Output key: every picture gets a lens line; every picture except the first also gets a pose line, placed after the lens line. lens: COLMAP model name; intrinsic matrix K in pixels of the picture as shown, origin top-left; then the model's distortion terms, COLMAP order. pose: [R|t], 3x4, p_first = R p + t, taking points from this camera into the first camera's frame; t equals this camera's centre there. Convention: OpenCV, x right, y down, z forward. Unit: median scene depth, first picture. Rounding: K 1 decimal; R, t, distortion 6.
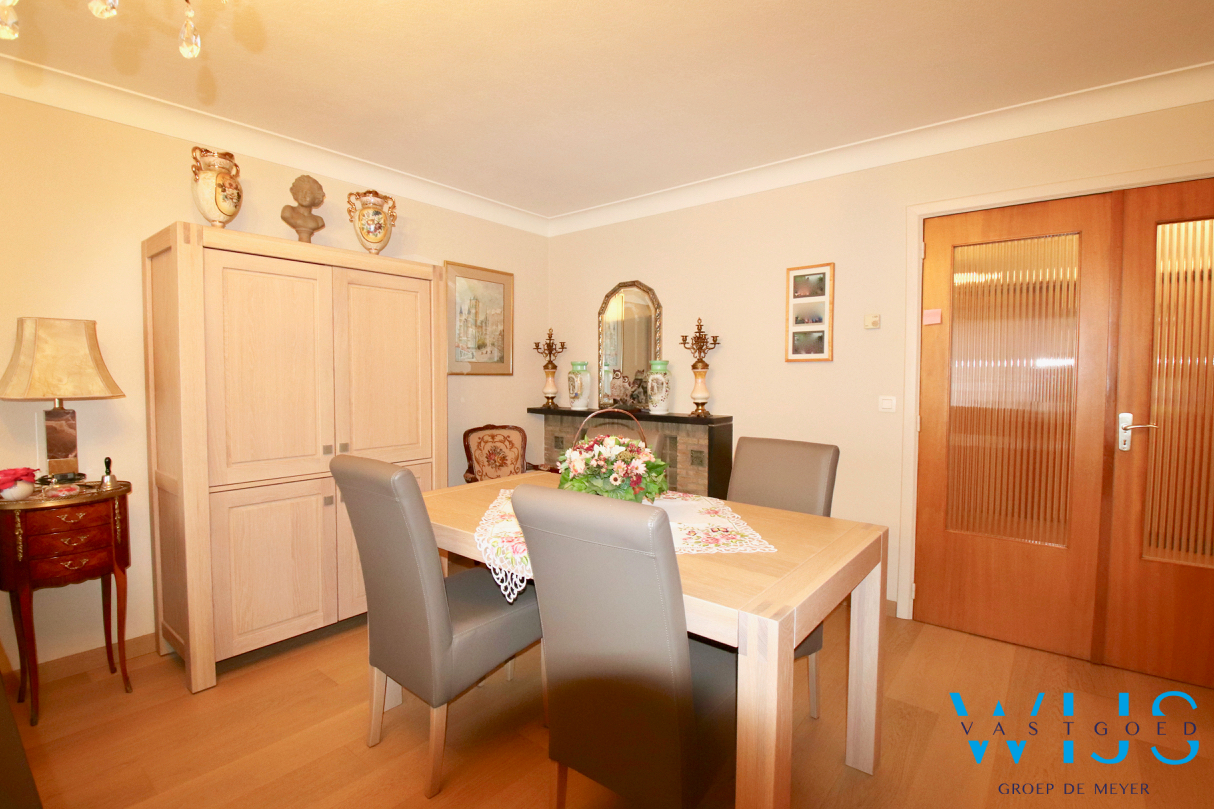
lens RADIAL K [[580.3, 0, 585.4], [0, 580.3, 404.8], [0, 0, 1]] dist [-0.000361, -0.000312]
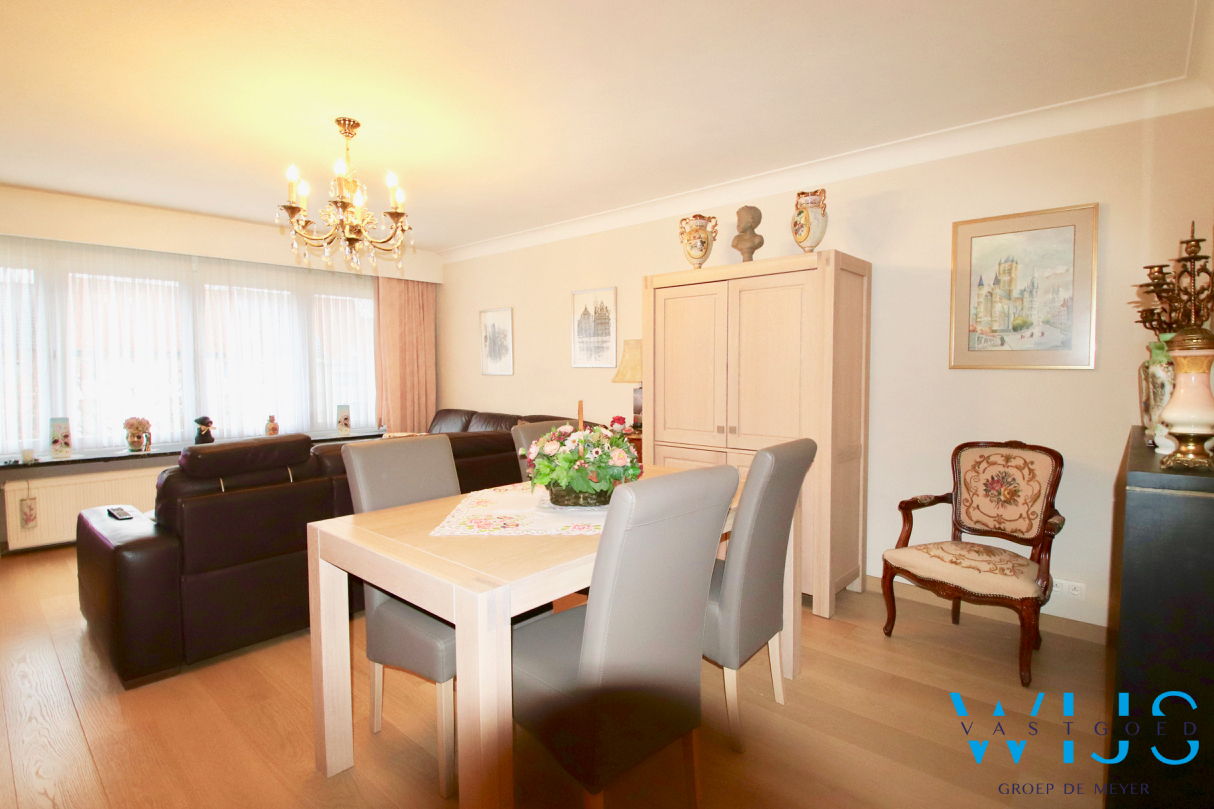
lens RADIAL K [[580.3, 0, 585.4], [0, 580.3, 404.8], [0, 0, 1]] dist [-0.000361, -0.000312]
pose [[-0.063282, 0.056065, -0.996420, 0.557504], [-0.050725, 0.996950, 0.059316, -0.023889], [0.996706, 0.054297, -0.060245, 0.543596]]
